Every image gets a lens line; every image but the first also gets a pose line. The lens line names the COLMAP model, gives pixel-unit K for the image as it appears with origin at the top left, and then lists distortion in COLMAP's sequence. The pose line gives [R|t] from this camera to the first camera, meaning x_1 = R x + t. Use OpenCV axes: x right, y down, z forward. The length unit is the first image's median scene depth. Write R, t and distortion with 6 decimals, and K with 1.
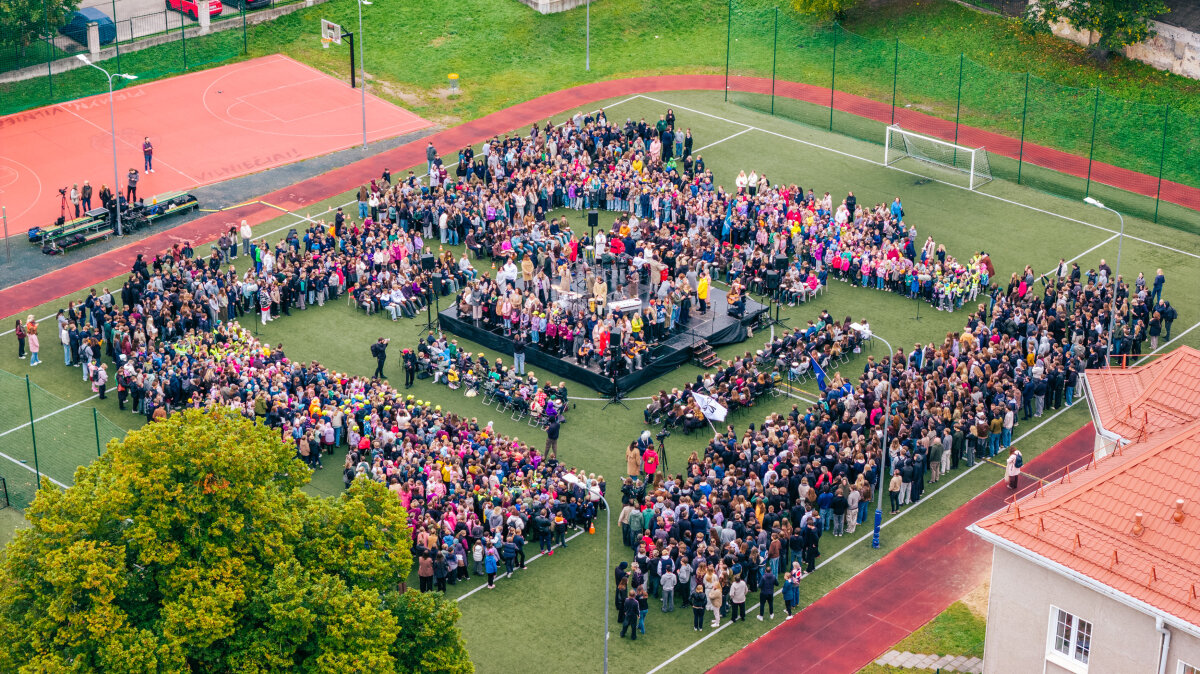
lens RADIAL K [[2382.8, 0, 597.6], [0, 2382.8, 337.4], [0, 0, 1]] dist [-0.221431, 0.000000]
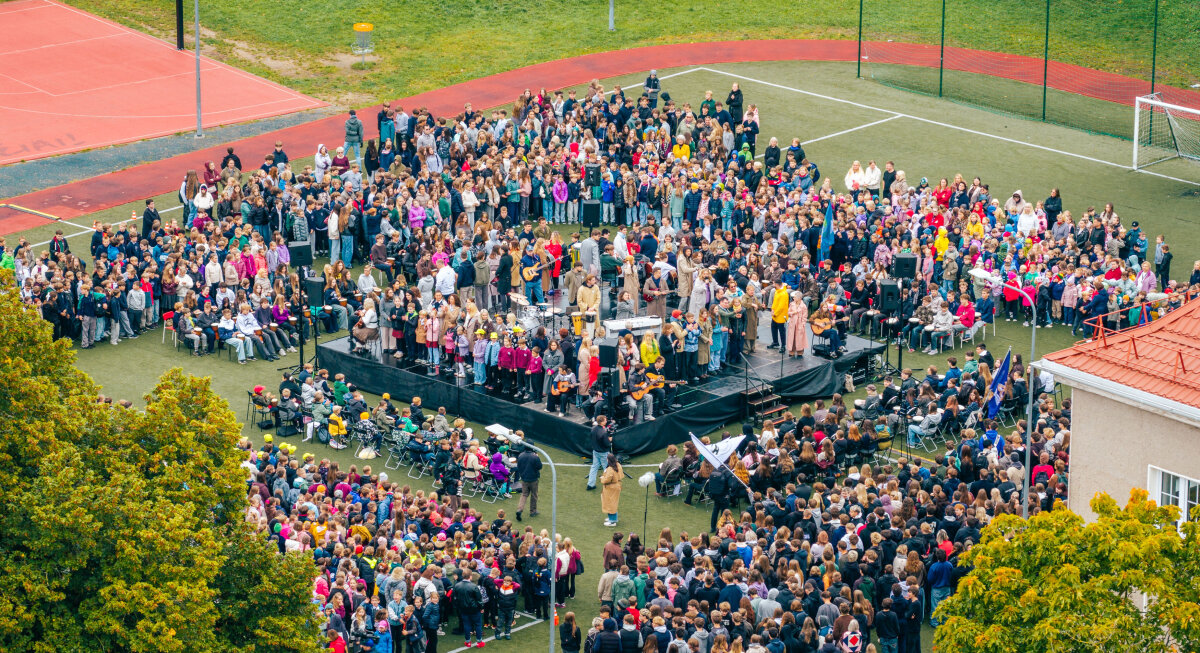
lens RADIAL K [[5594.1, 0, 595.0], [0, 5594.1, 328.1], [0, 0, 1]] dist [0.496161, 0.000000]
pose [[0.999489, 0.011932, -0.029665, 0.041653], [-0.015485, 0.992337, -0.122589, 0.151712], [0.027975, 0.122986, 0.992014, -0.359294]]
